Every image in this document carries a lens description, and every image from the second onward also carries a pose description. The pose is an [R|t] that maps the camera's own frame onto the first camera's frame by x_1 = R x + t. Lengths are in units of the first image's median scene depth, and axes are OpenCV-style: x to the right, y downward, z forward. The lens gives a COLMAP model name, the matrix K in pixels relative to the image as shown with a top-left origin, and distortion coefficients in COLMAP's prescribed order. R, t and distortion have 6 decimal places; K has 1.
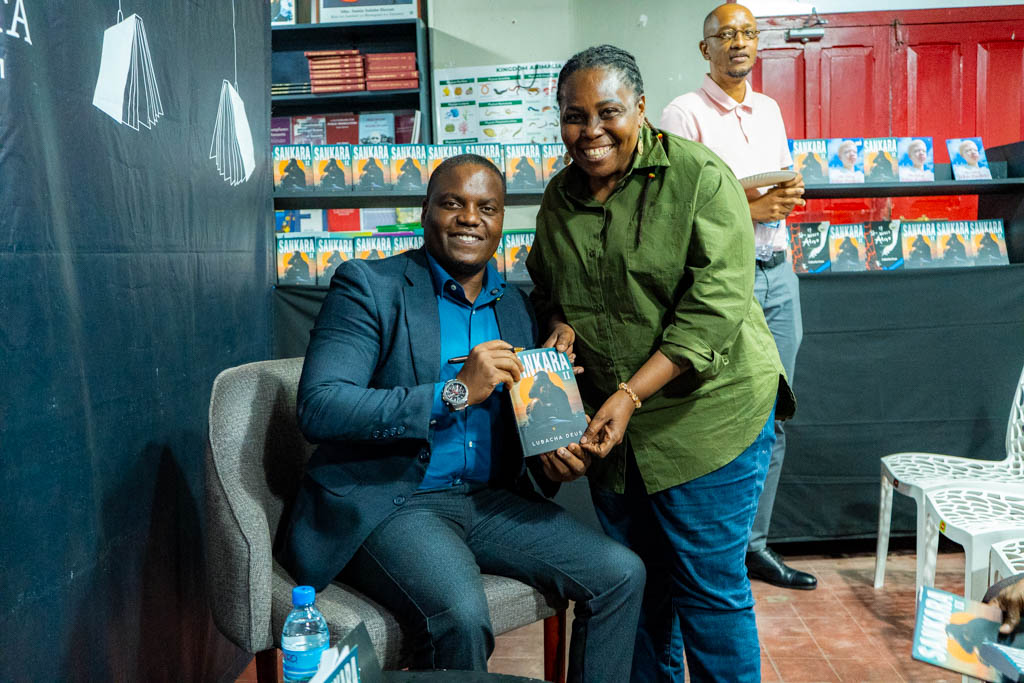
lens RADIAL K [[998.4, 0, 511.1], [0, 998.4, 322.9], [0, 0, 1]] dist [0.030992, -0.022972]
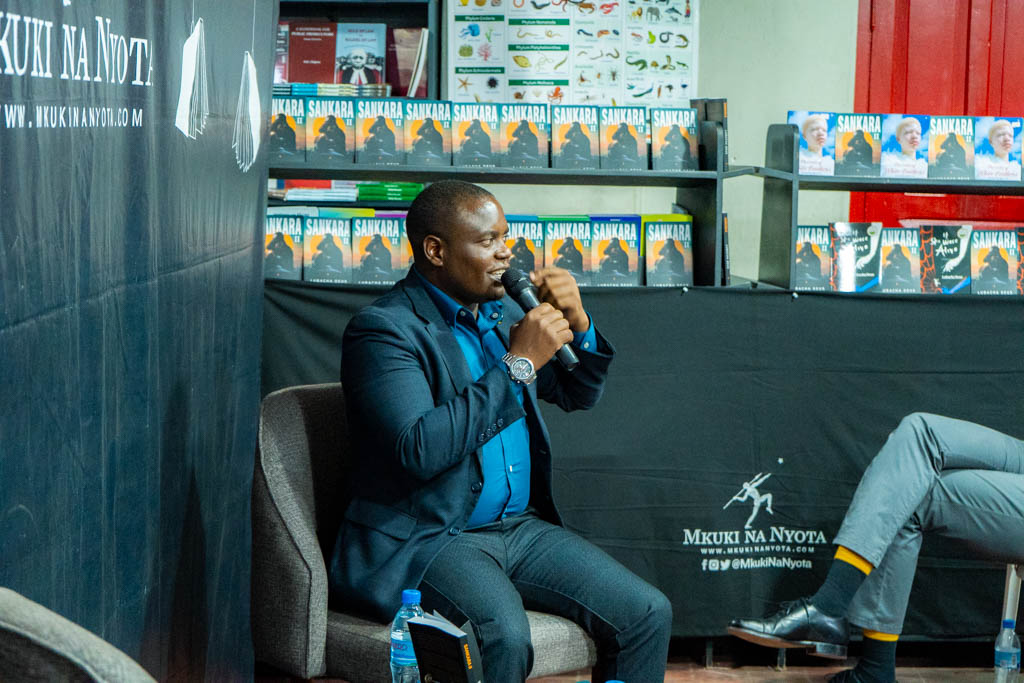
lens RADIAL K [[1632.0, 0, 512.0], [0, 1632.0, 341.5], [0, 0, 1]] dist [-0.019897, 0.086204]
pose [[0.998590, 0.053087, 0.000603, -0.026490], [-0.053088, 0.998385, 0.020246, -0.020011], [0.000473, -0.020249, 0.999795, -0.237890]]
